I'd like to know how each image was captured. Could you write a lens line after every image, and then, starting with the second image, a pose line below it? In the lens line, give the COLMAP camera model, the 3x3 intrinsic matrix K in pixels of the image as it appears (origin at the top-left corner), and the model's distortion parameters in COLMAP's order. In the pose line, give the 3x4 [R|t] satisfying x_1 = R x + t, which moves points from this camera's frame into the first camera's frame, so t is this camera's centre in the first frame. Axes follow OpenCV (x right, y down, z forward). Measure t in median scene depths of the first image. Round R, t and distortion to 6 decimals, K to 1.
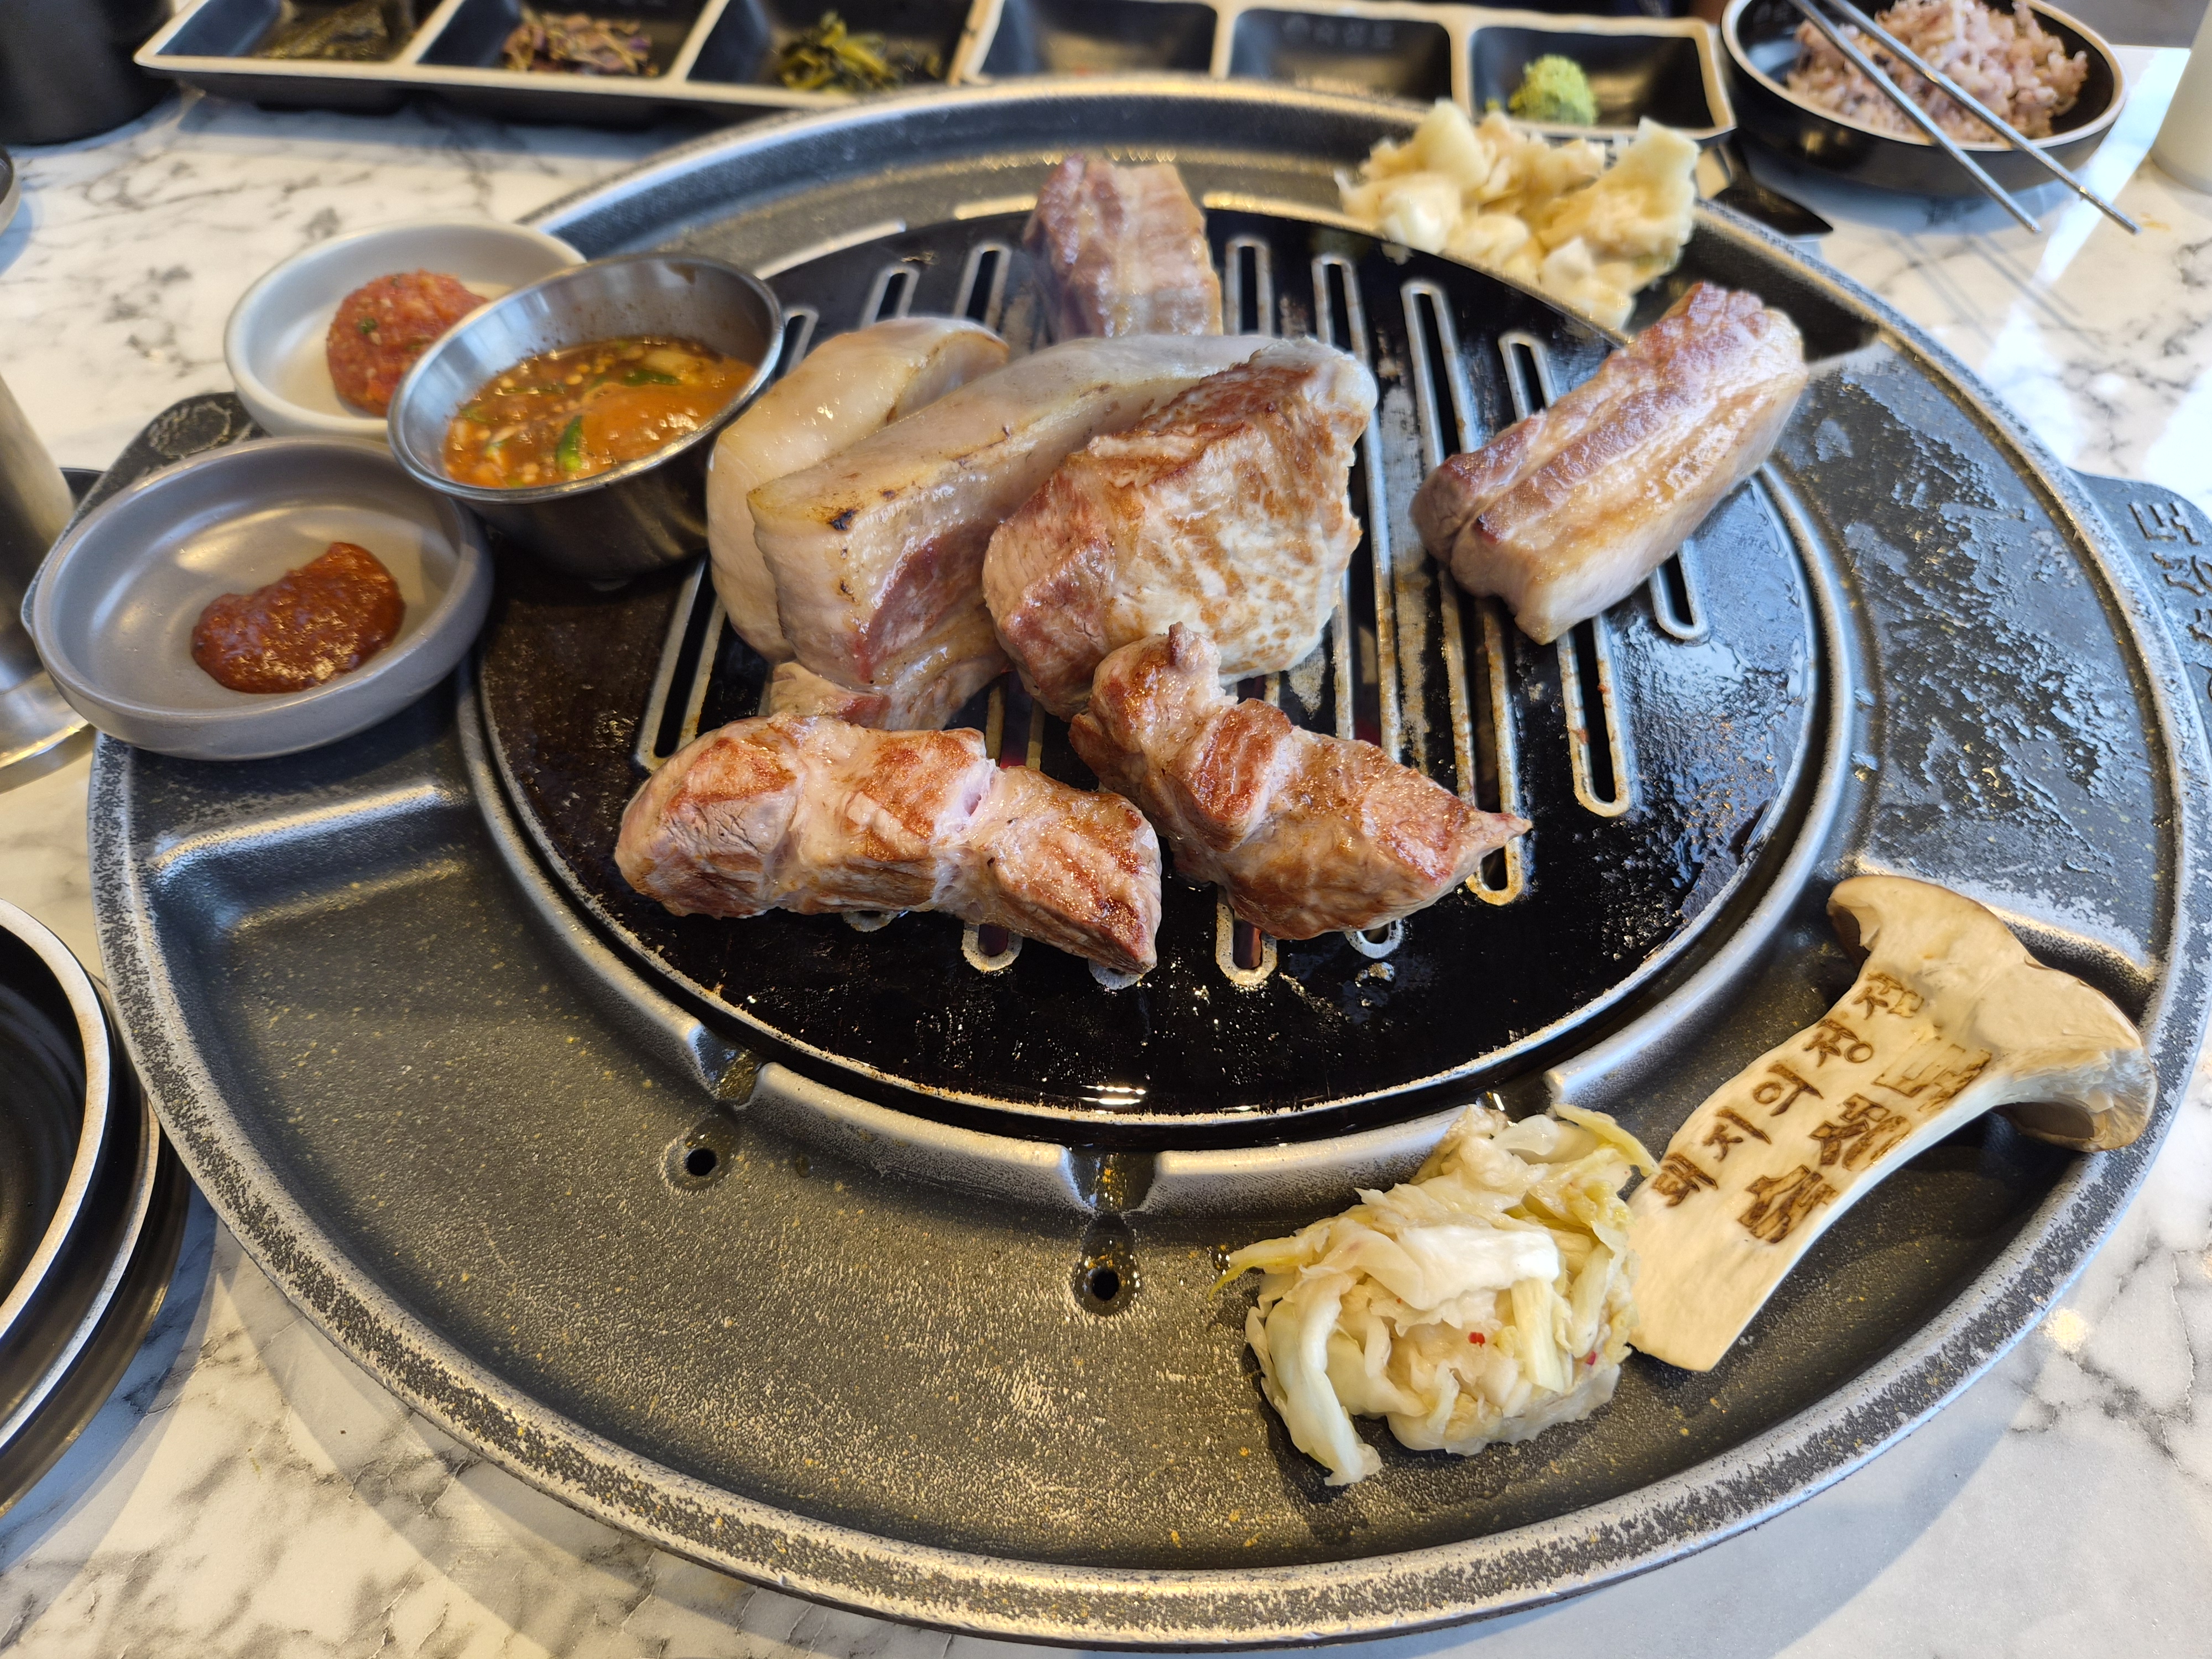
lens RADIAL K [[1497.1, 0, 1092.9], [0, 1497.1, 882.9], [0, 0, 1]] dist [0.040127, -0.046272]
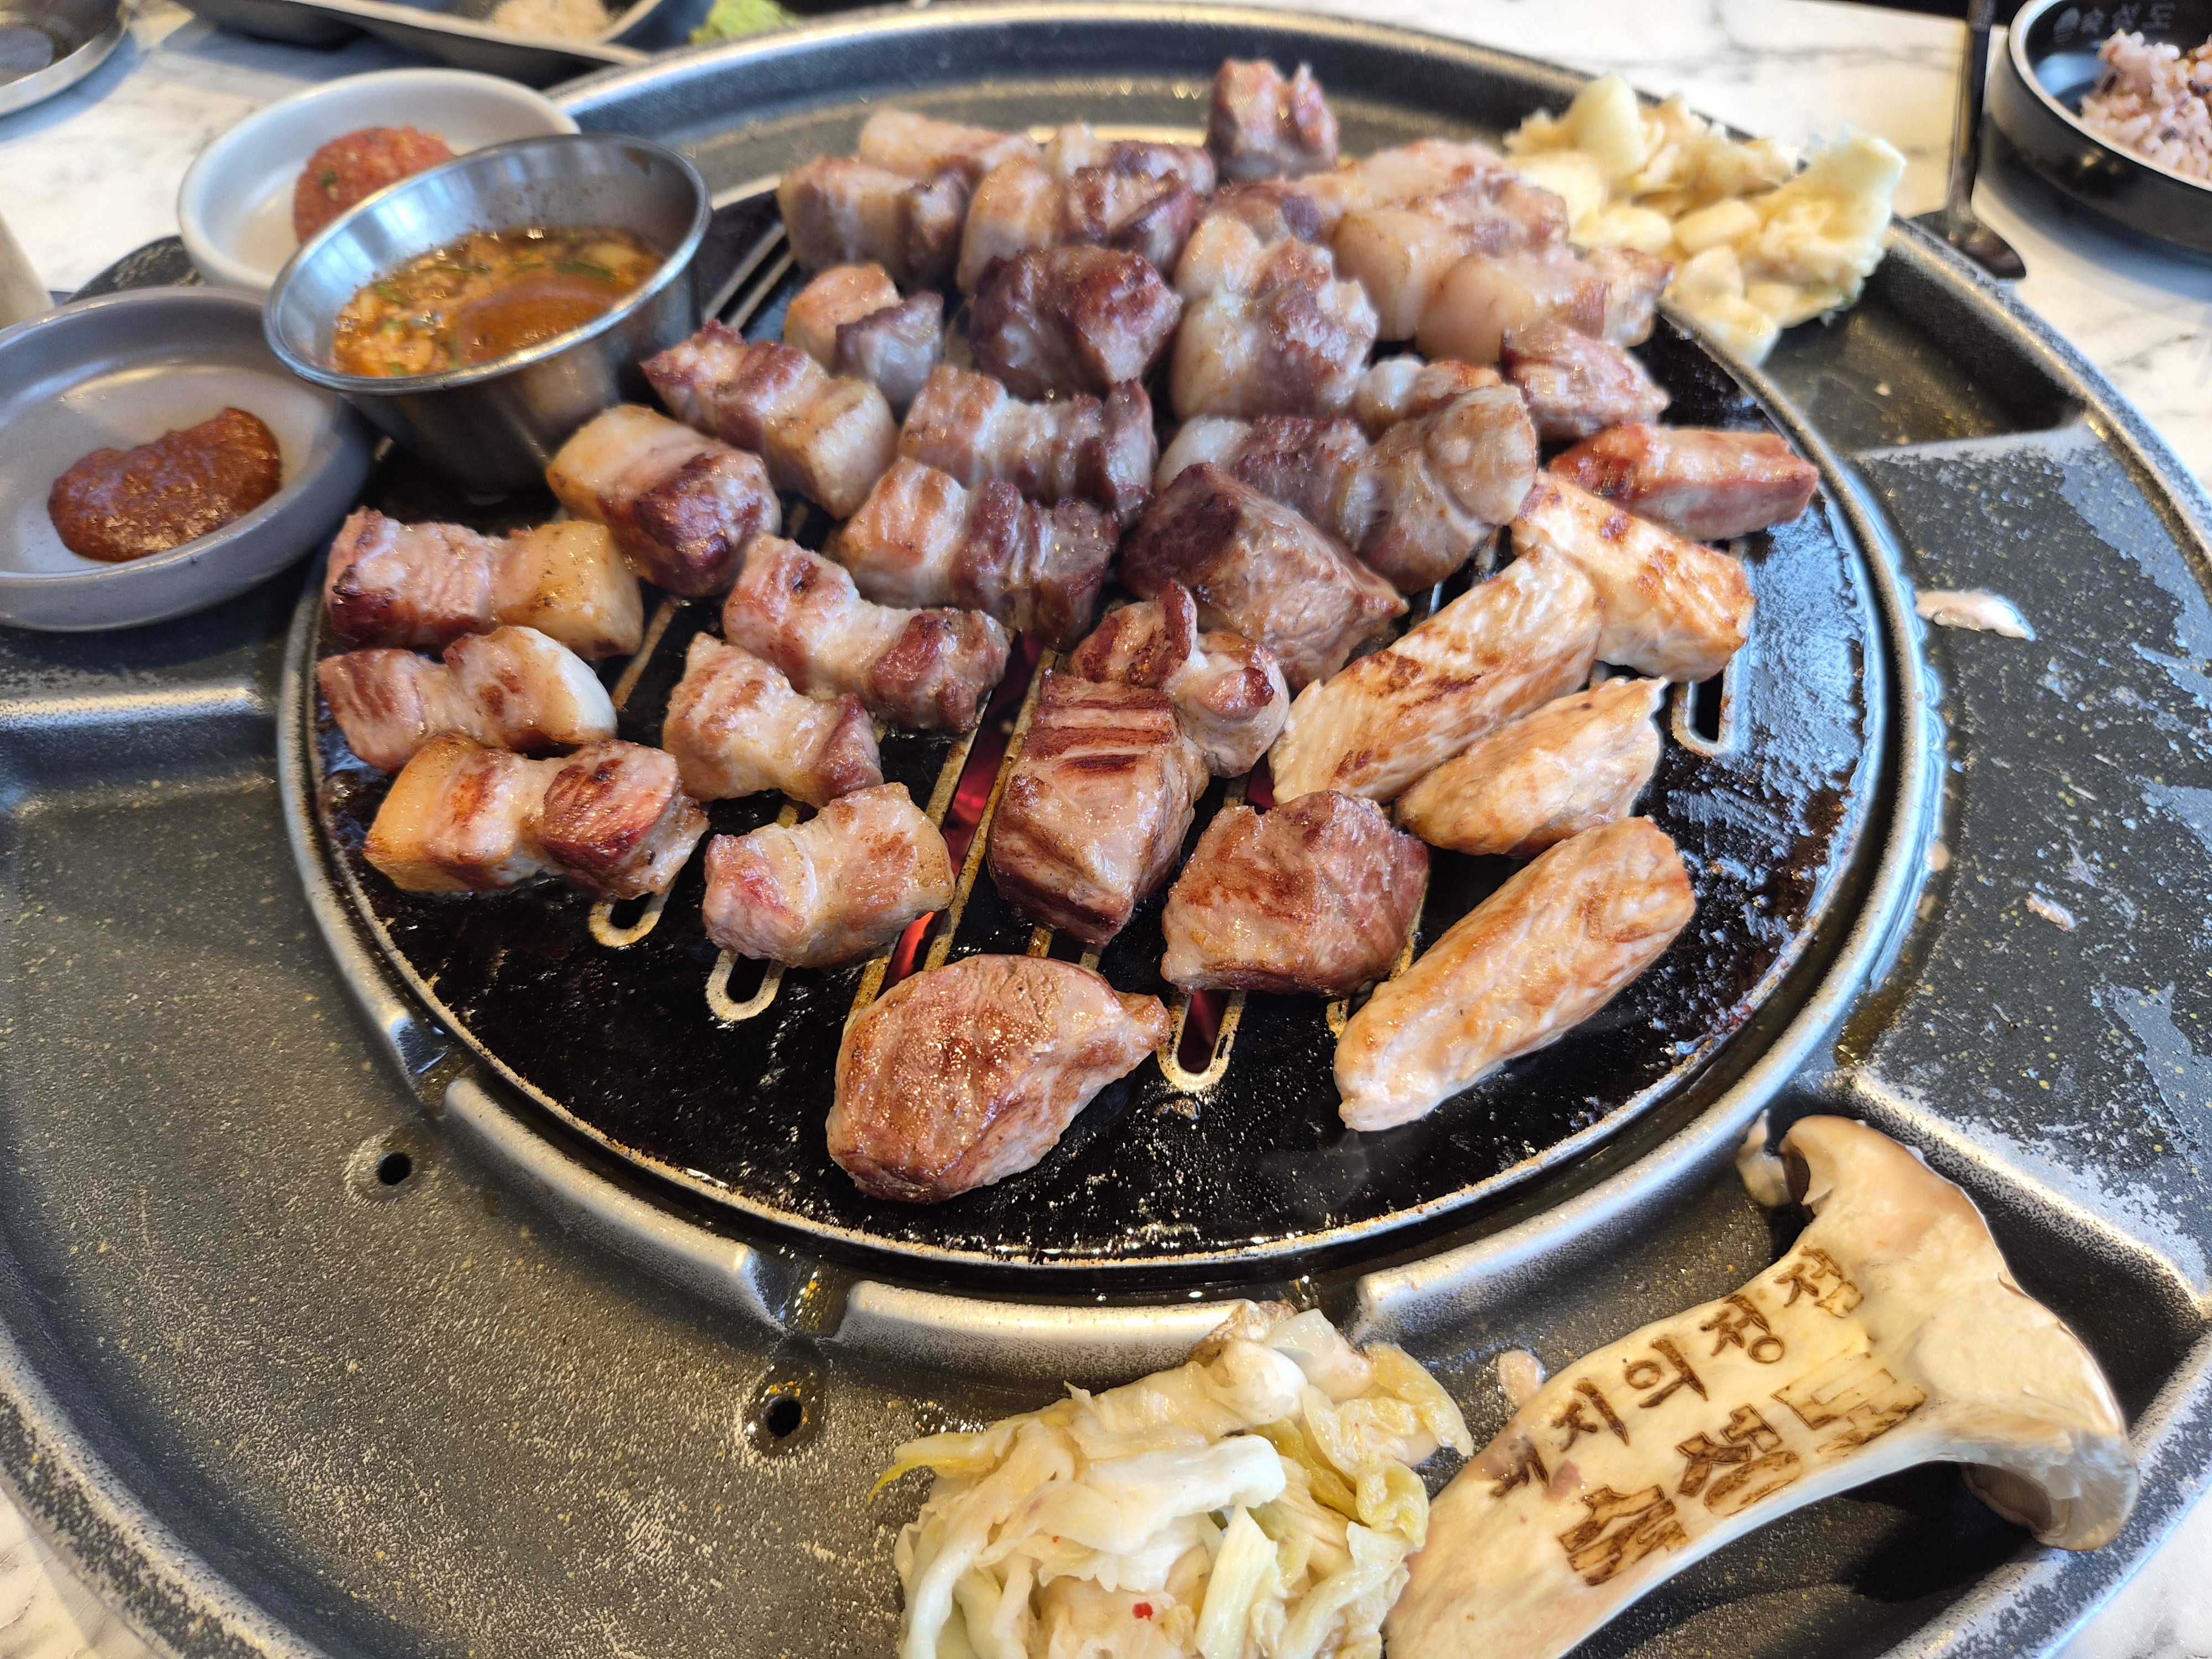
lens RADIAL K [[1497.1, 0, 1092.9], [0, 1497.1, 882.9], [0, 0, 1]] dist [0.040127, -0.046272]
pose [[0.976136, 0.176274, -0.126834, 0.210090], [-0.173050, 0.984252, 0.036092, -0.076893], [0.131198, -0.013282, 0.991267, 0.181287]]
